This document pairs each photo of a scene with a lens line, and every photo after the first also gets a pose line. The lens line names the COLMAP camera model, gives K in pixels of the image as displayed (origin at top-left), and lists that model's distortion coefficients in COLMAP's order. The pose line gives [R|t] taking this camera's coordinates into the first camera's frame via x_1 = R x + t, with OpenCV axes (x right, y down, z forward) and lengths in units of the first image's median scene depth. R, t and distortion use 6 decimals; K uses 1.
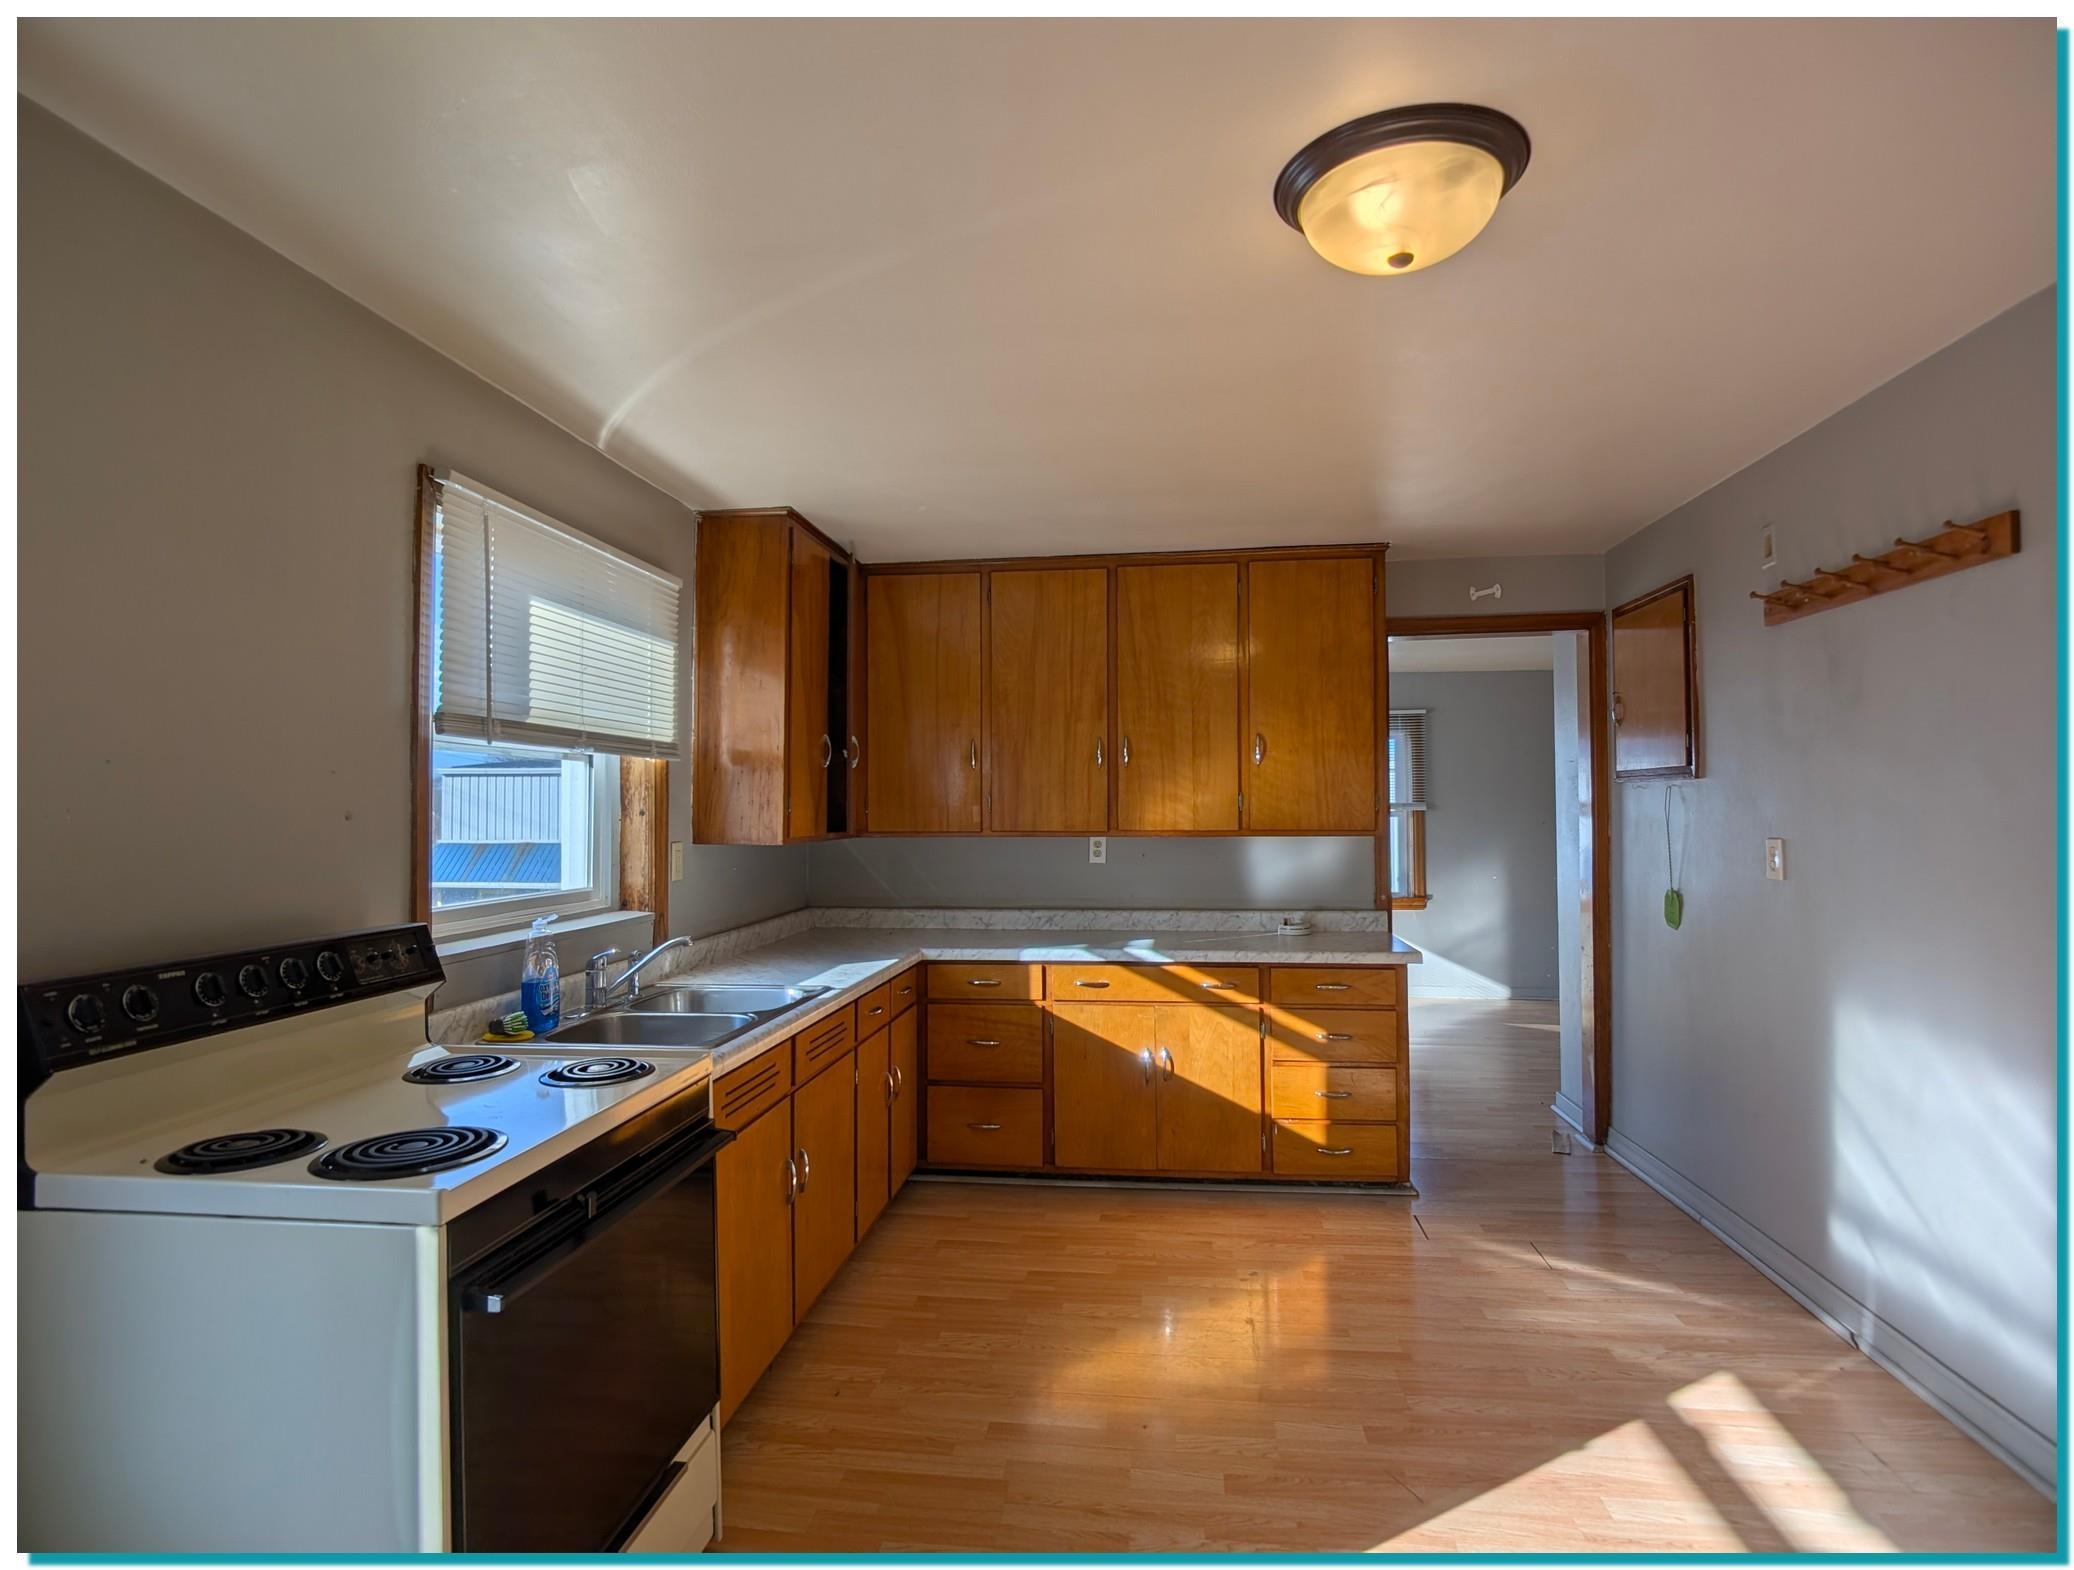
lens RADIAL K [[1155.9, 0, 1028.9], [0, 1155.9, 781.8], [0, 0, 1]] dist [-0.015720, 0.003189]
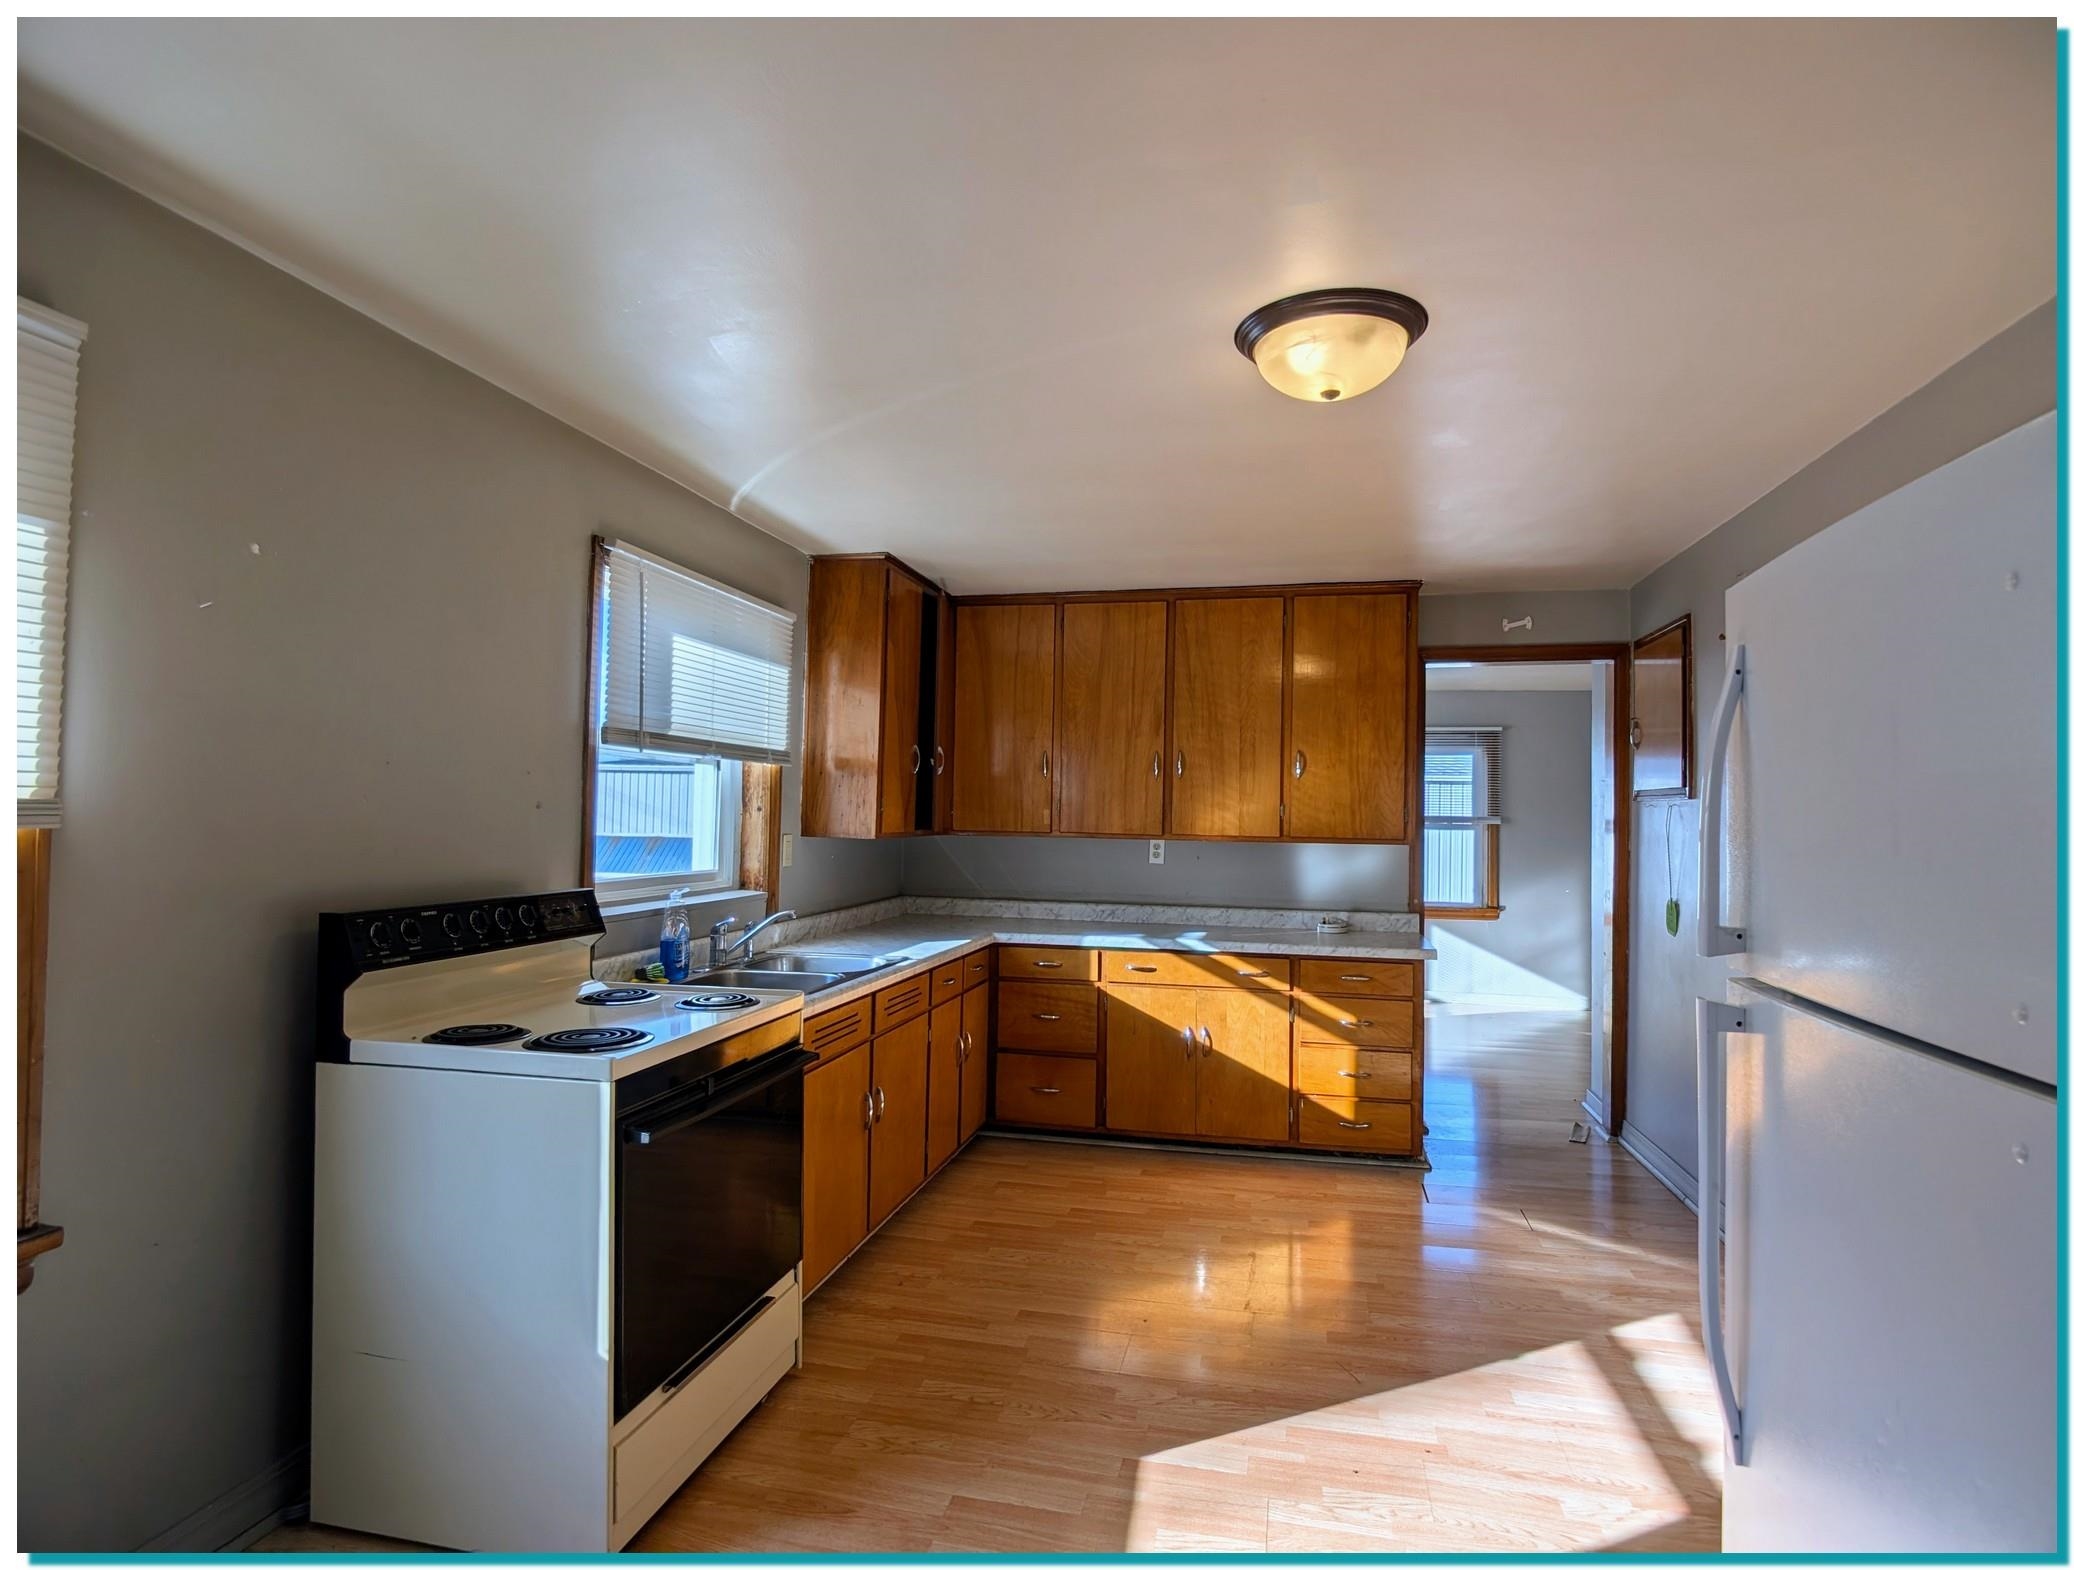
lens RADIAL K [[1155.9, 0, 1036.8], [0, 1155.9, 779.3], [0, 0, 1]] dist [-0.015720, 0.003189]
pose [[0.995322, 0.019688, -0.094584, 0.061404], [-0.020292, 0.999779, -0.005421, -0.002953], [0.094457, 0.007315, 0.995502, -0.157744]]
